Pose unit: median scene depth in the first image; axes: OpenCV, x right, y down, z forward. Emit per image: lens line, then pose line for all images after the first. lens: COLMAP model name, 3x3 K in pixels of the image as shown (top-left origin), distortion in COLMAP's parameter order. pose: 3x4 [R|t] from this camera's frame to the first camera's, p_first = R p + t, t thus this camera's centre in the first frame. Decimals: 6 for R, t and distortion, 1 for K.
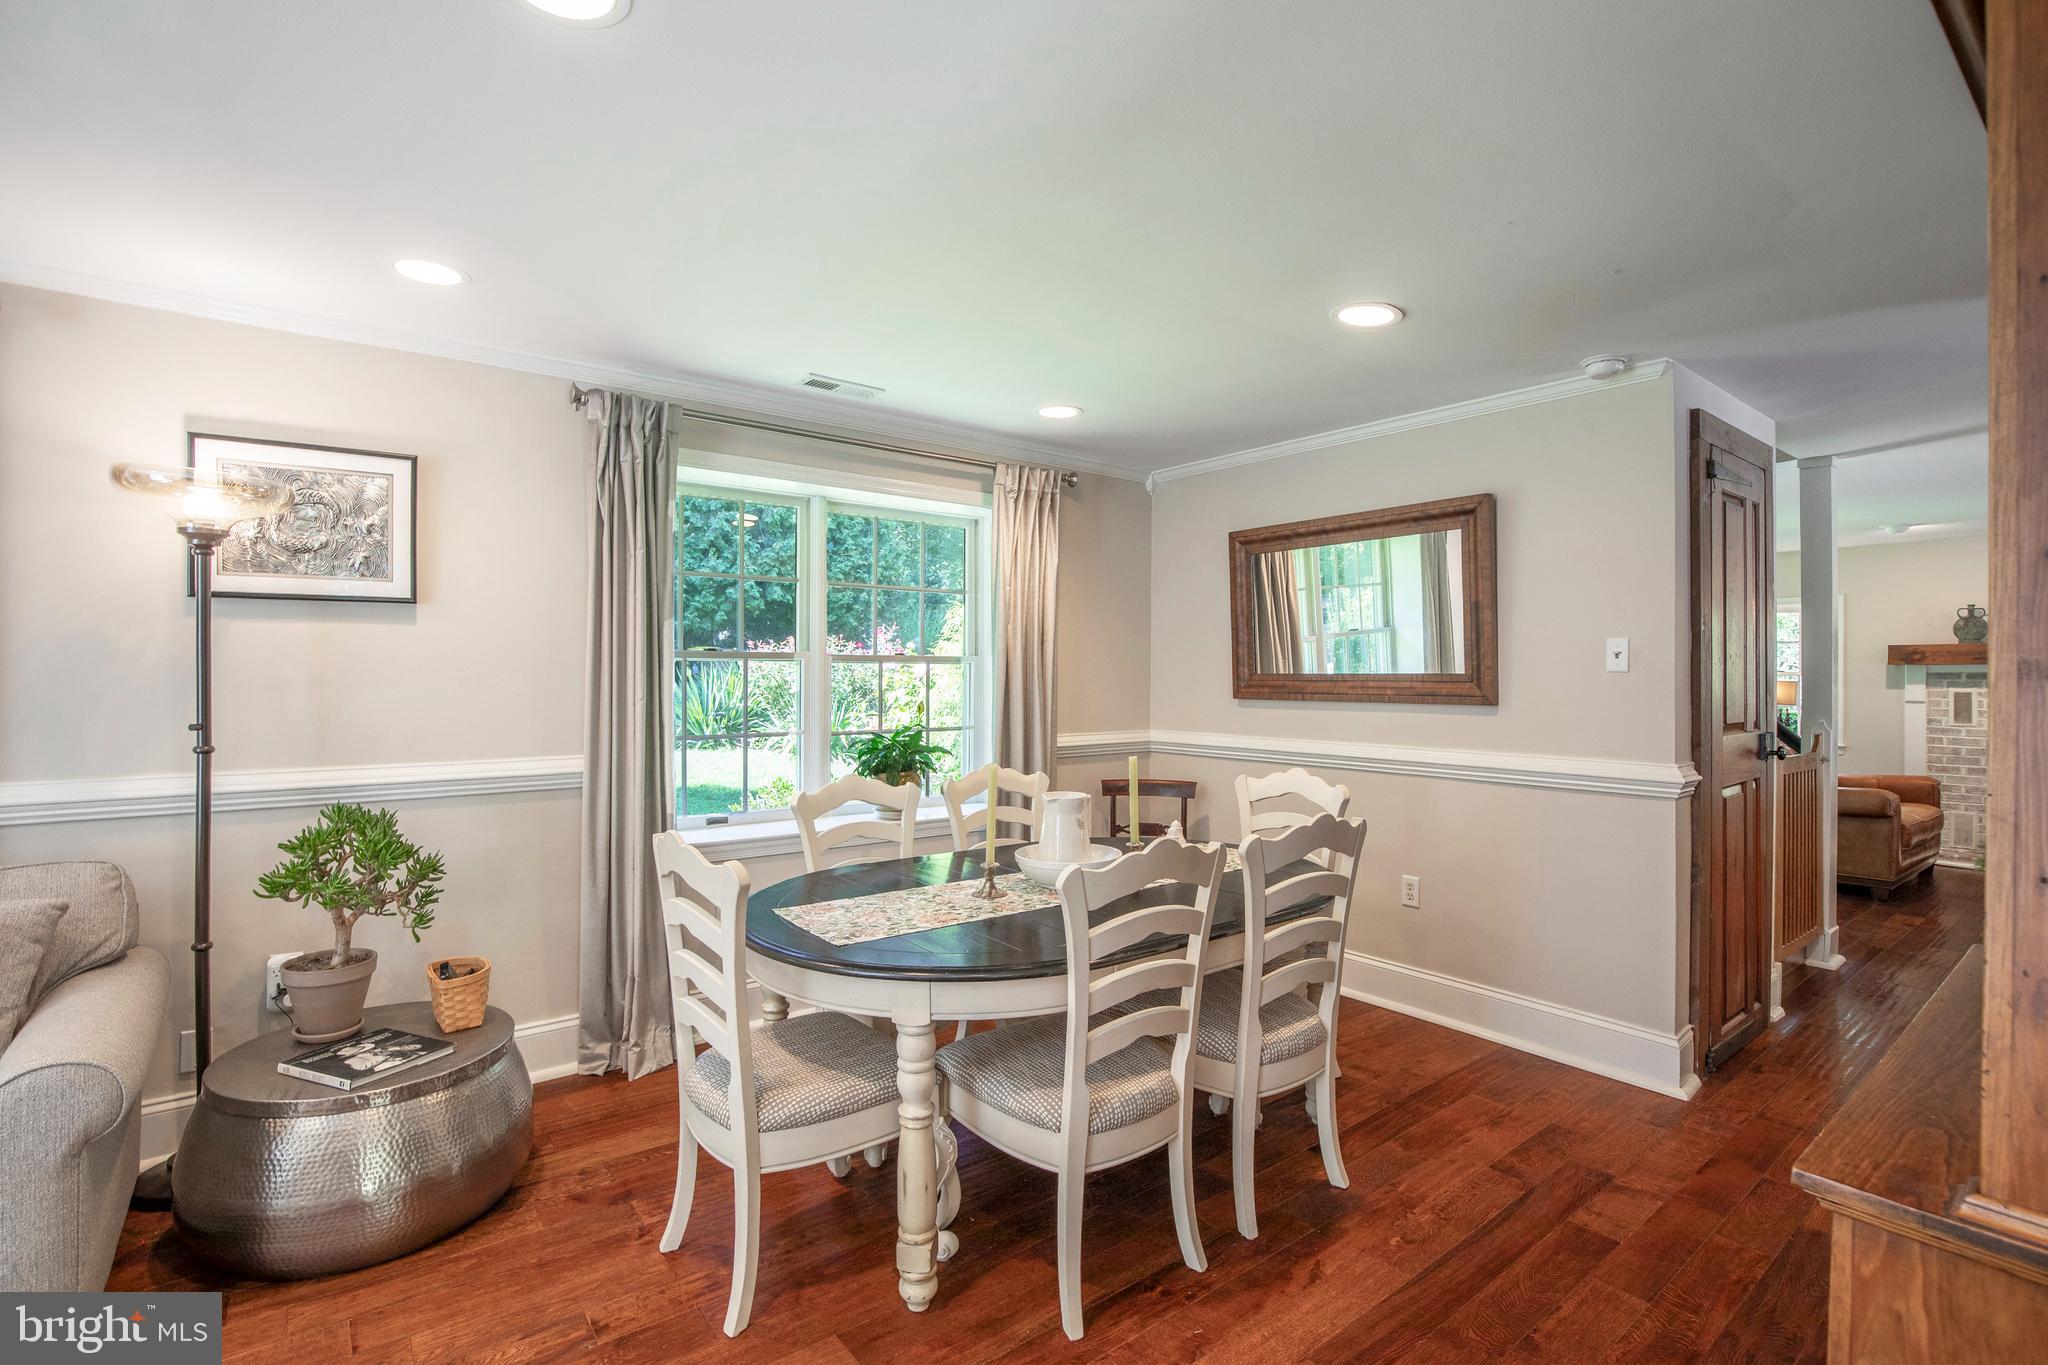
lens RADIAL K [[941.9, 0, 1023.9], [0, 941.9, 672.5], [0, 0, 1]] dist [-0.036067, 0.005971]
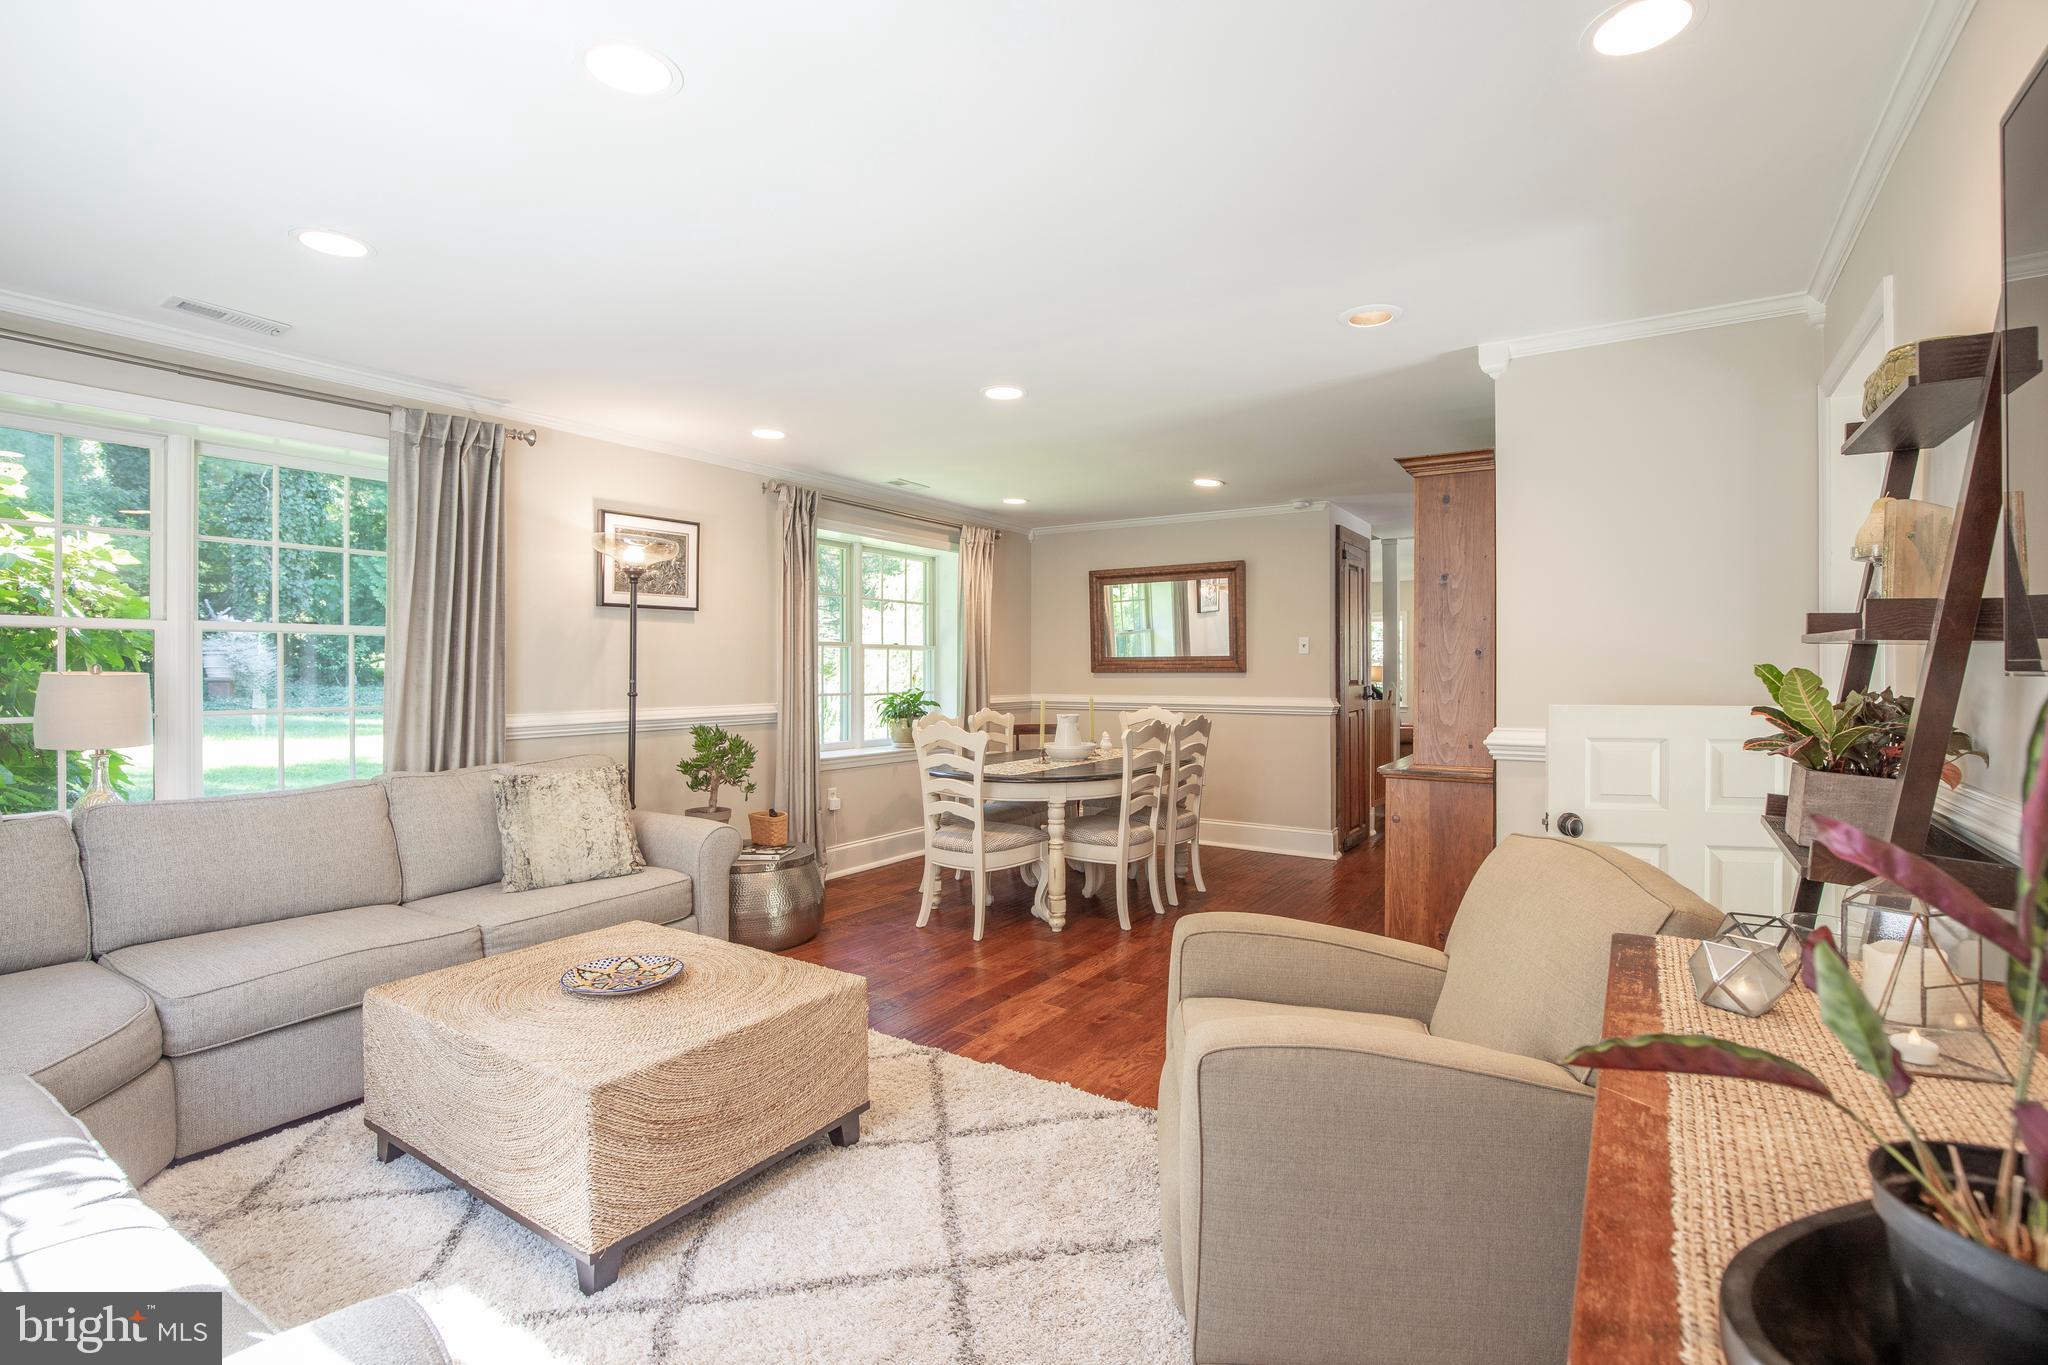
lens RADIAL K [[941.9, 0, 1023.9], [0, 941.9, 672.5], [0, 0, 1]] dist [-0.036067, 0.005971]
pose [[0.945325, -0.004358, 0.326101, -0.593171], [0.002838, 0.999983, 0.005135, 0.026202], [-0.326118, -0.003929, 0.945321, -0.716660]]
